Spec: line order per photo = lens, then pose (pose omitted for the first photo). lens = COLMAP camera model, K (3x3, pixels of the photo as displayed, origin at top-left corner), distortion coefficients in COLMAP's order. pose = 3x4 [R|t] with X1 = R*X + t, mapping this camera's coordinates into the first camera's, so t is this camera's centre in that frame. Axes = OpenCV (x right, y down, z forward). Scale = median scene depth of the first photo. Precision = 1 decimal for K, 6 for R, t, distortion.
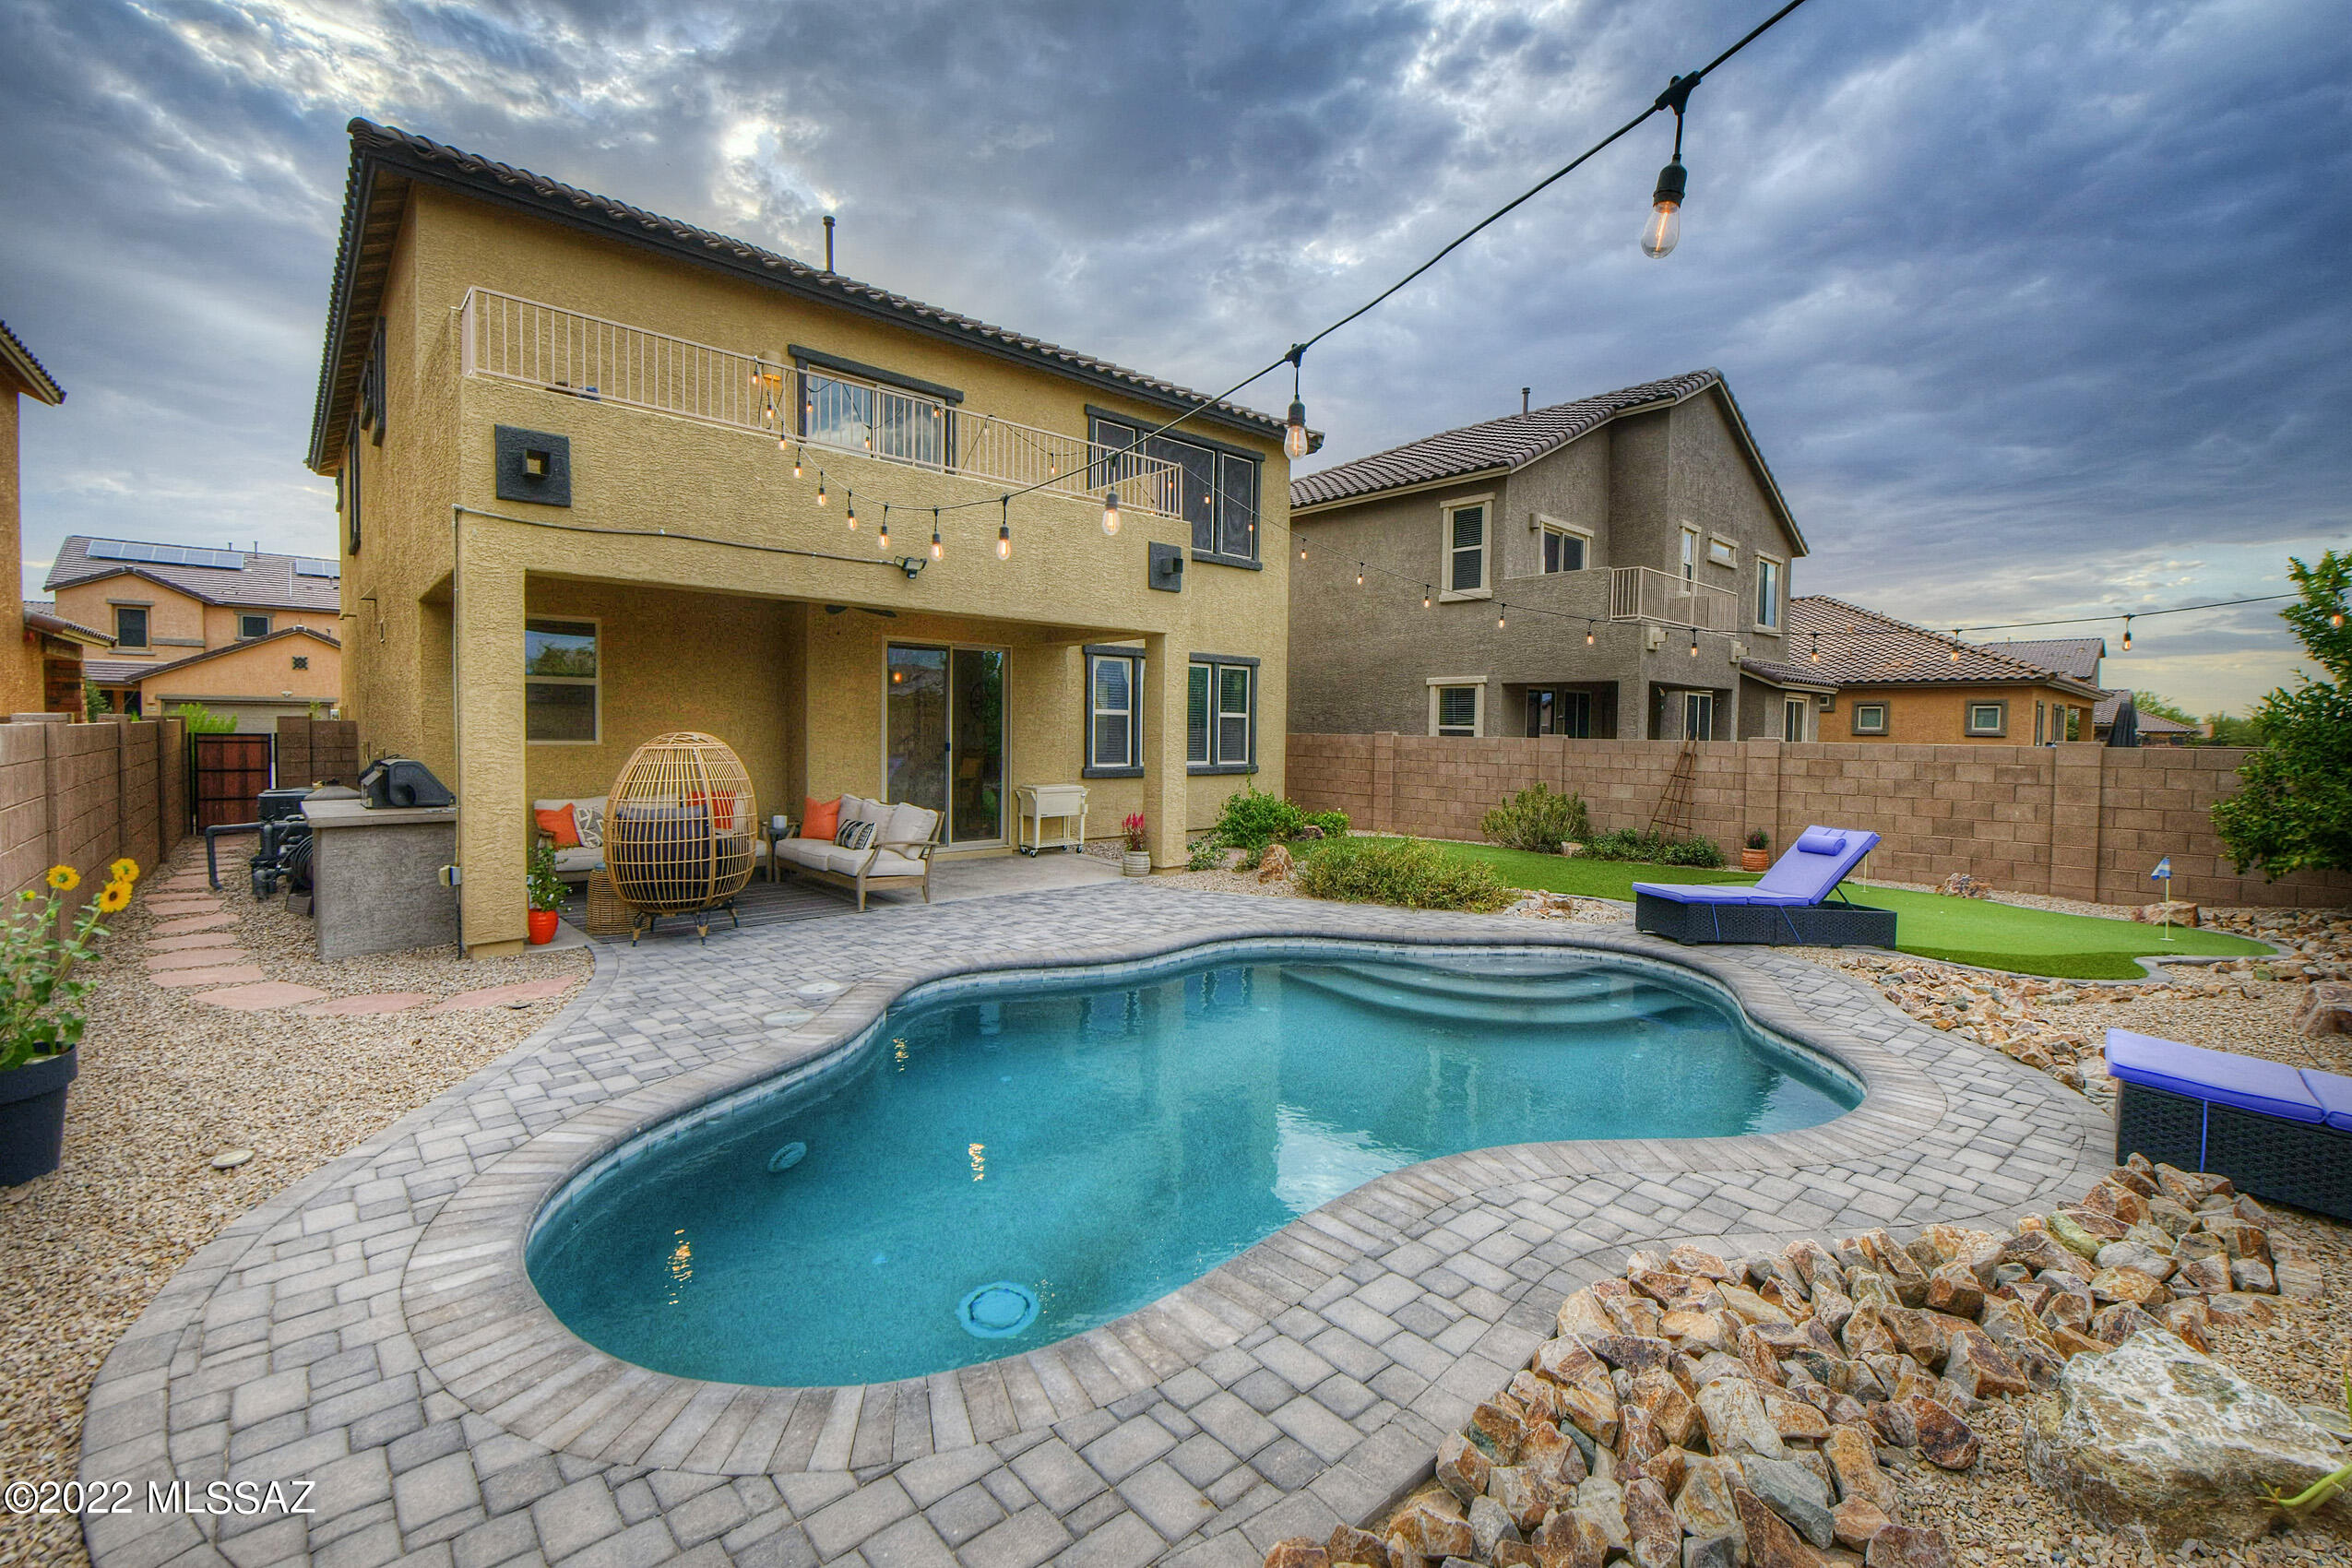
lens RADIAL K [[1094.2, 0, 1176.0], [0, 1094.2, 784.0], [0, 0, 1]] dist [-0.009414, -0.000671]
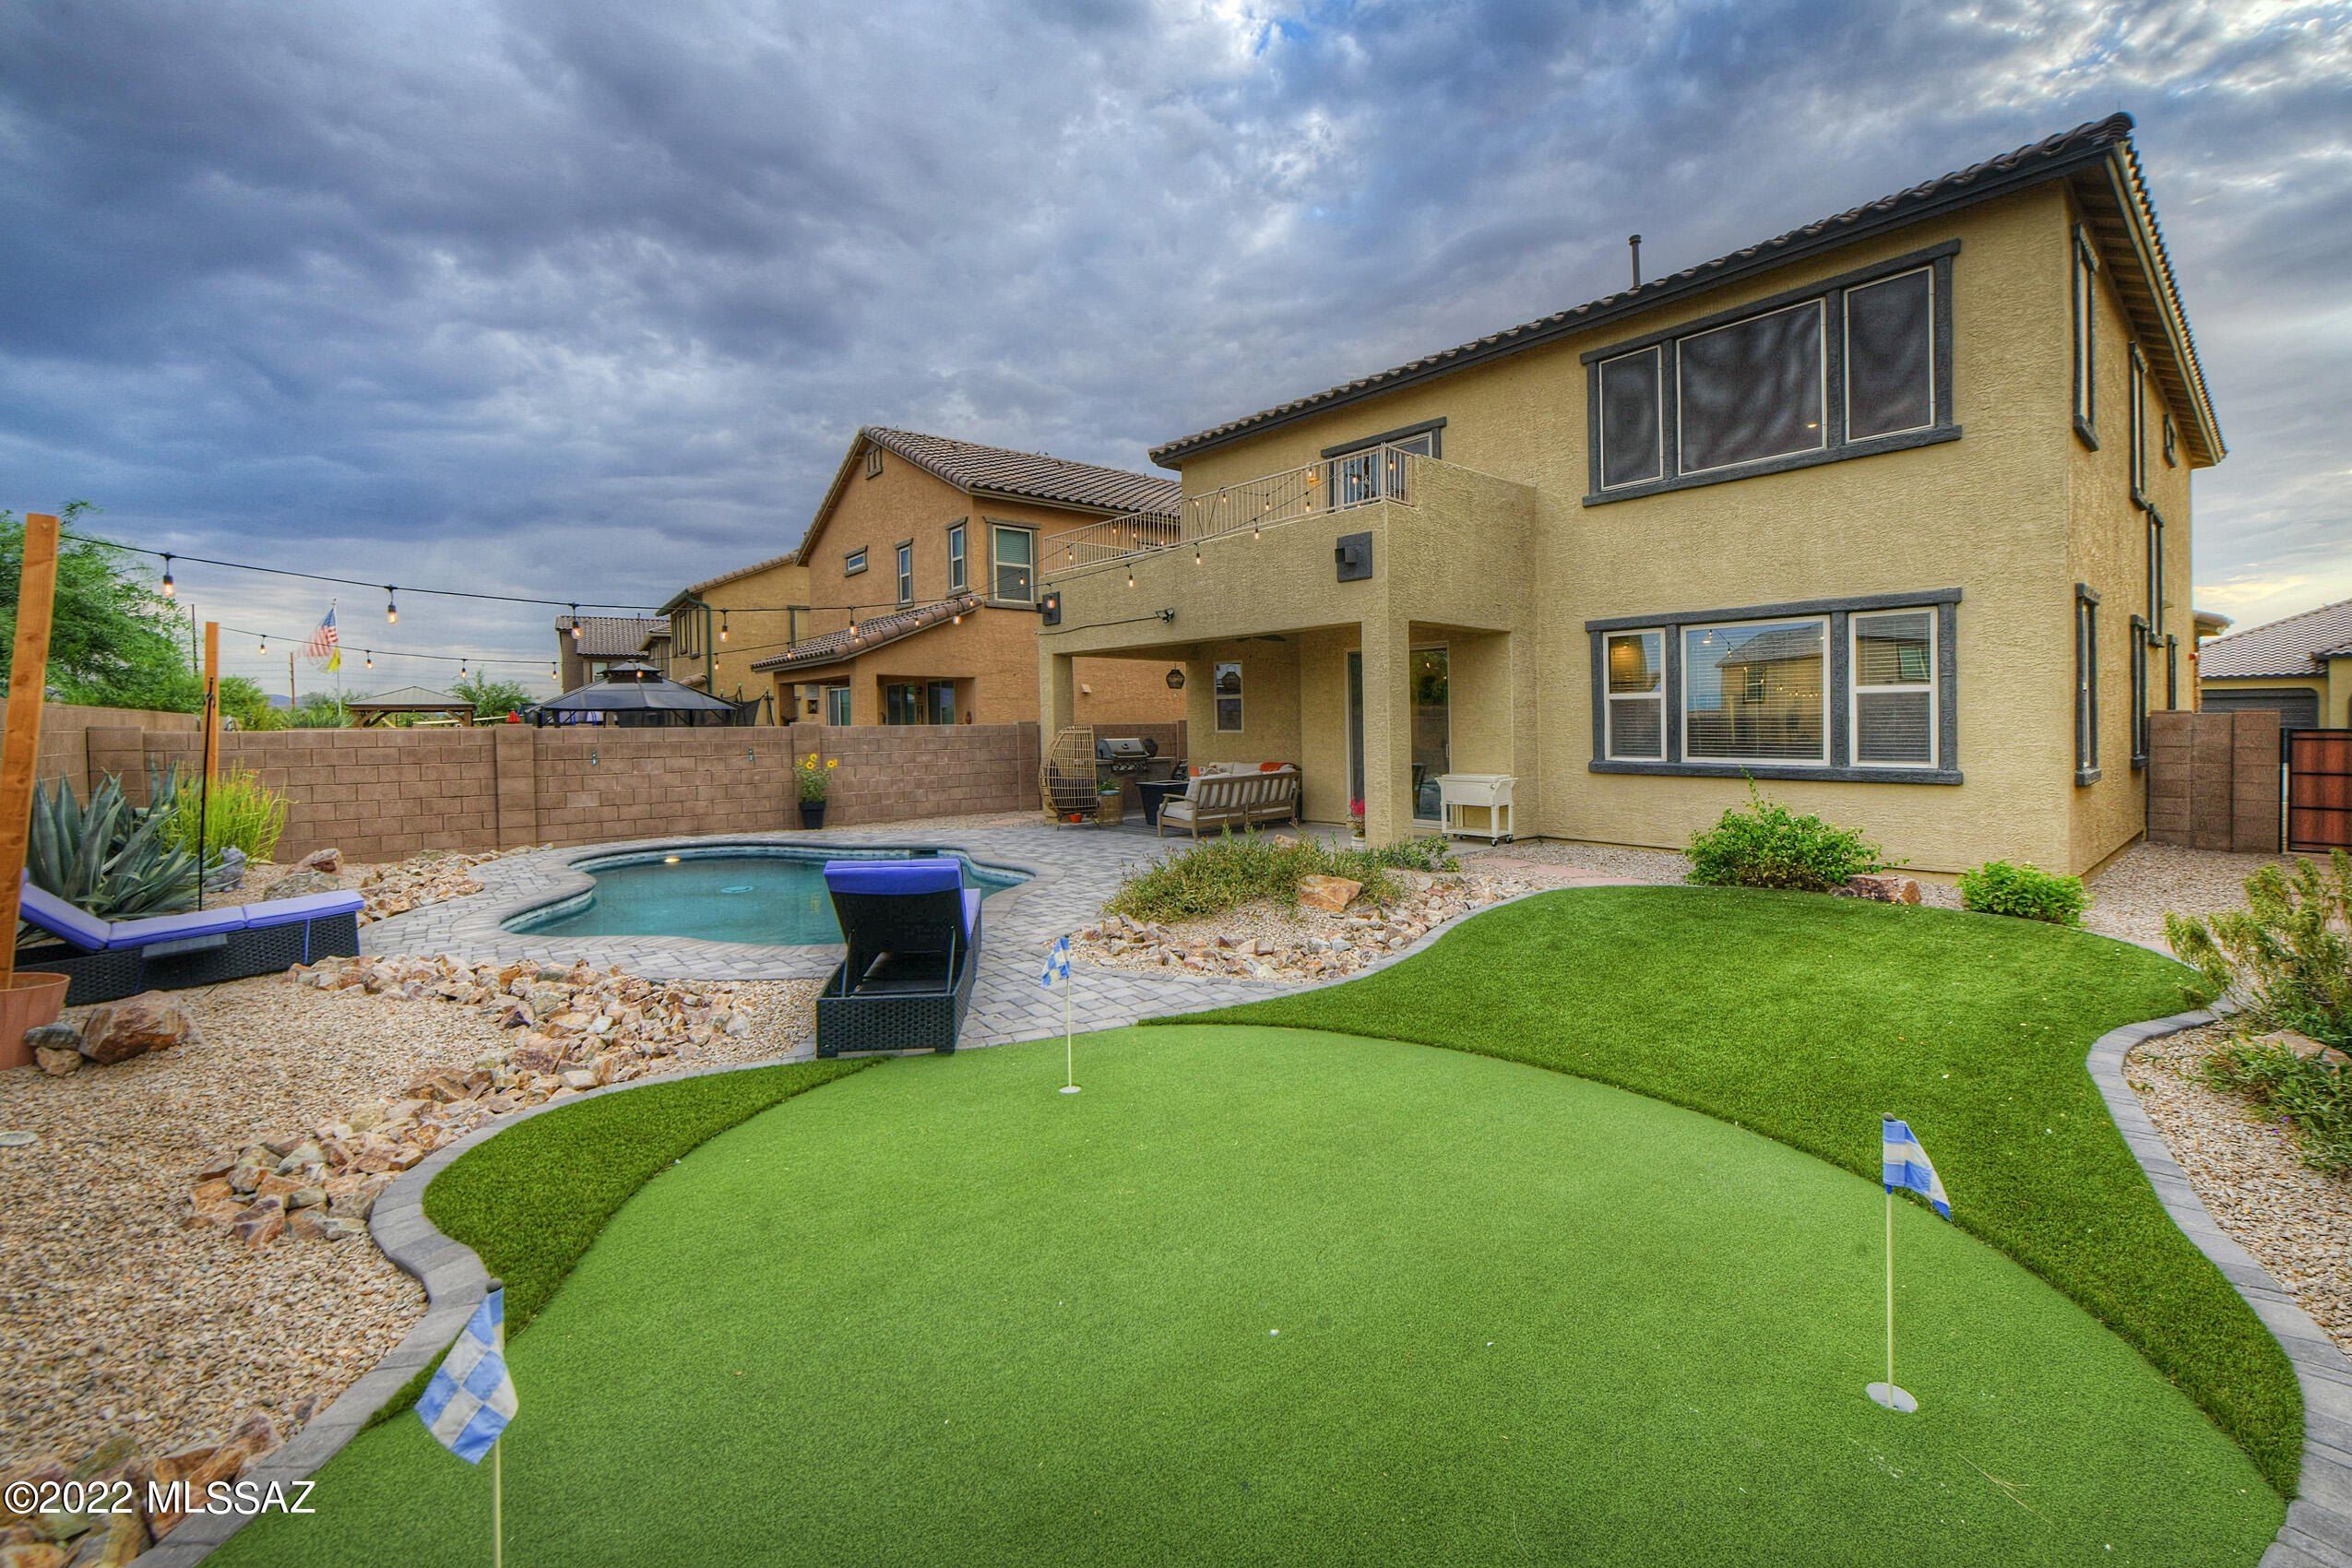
lens RADIAL K [[925.3, 0, 1187.9], [0, 925.3, 753.2], [0, 0, 1]] dist [-0.002269, -0.000144]
pose [[-0.047633, 0.020914, -0.998646, 0.533864], [-0.042347, 0.998840, 0.022938, -0.018845], [0.997967, 0.043382, -0.046692, 0.555719]]
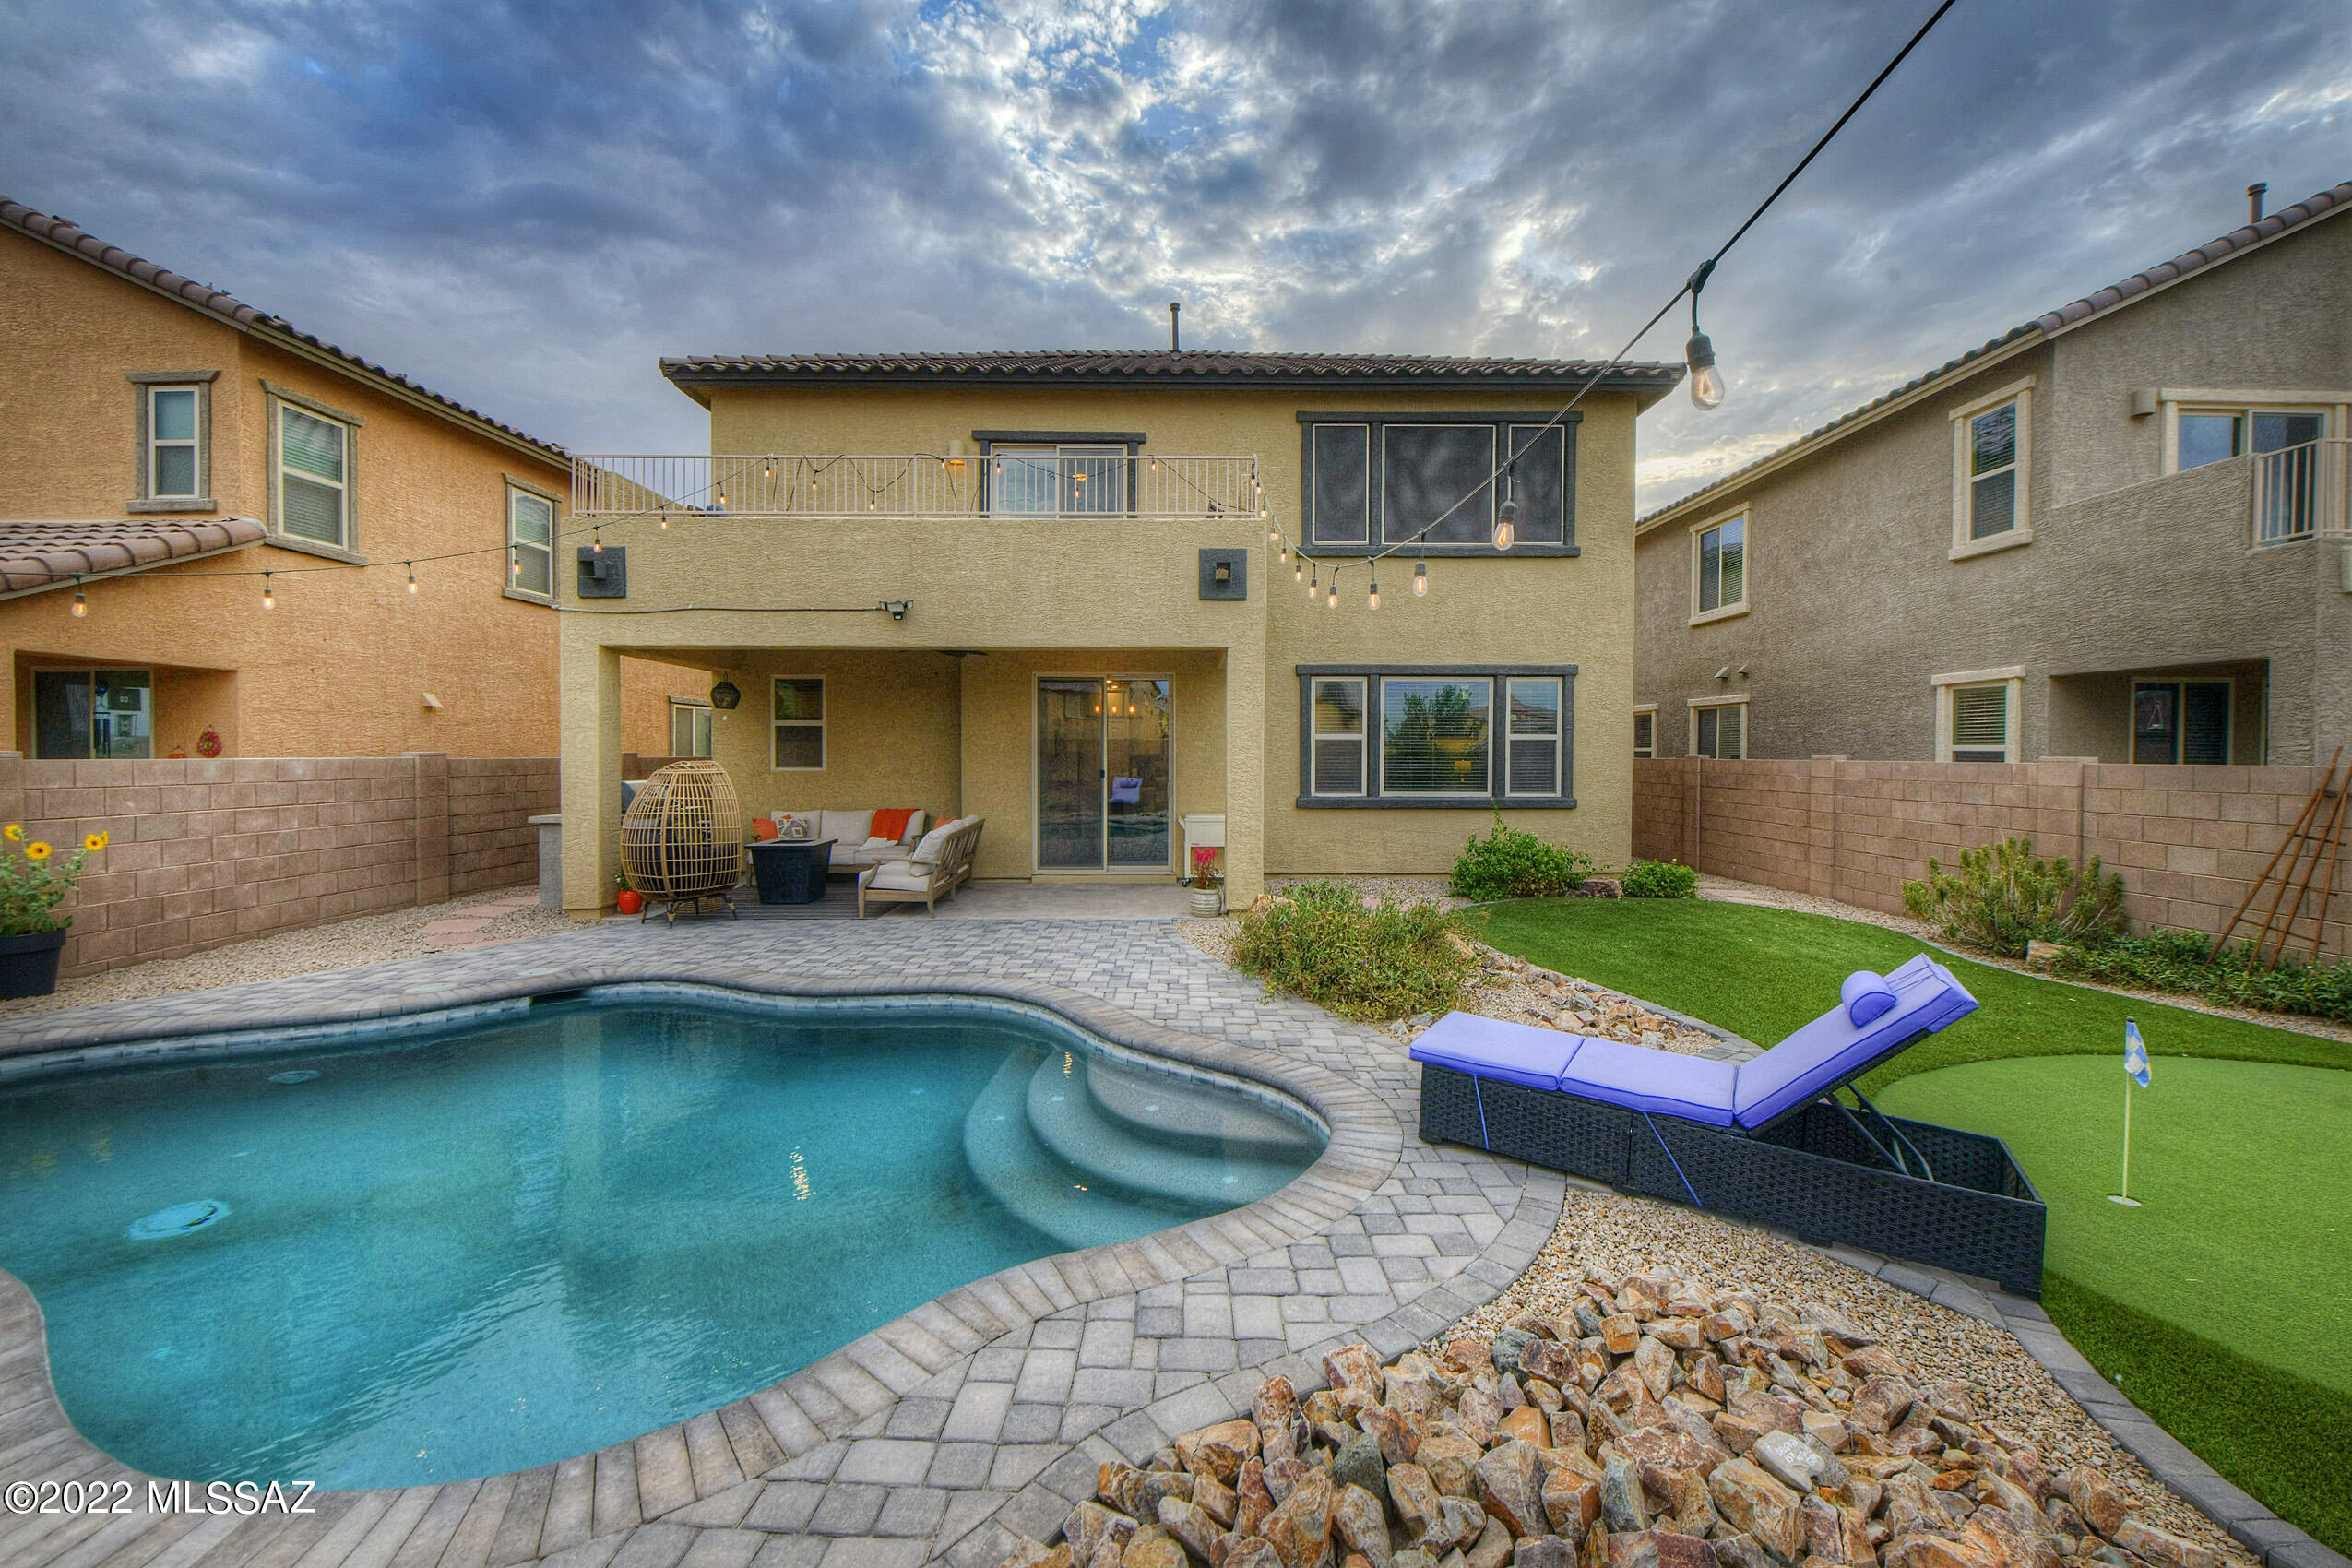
lens RADIAL K [[960.8, 0, 1176.0], [0, 960.8, 784.0], [0, 0, 1]] dist [-0.007173, -0.000499]
pose [[0.710181, 0.010074, -0.703947, 0.329546], [-0.028073, 0.999508, -0.014019, -0.008895], [0.703460, 0.029718, 0.710114, 0.265928]]
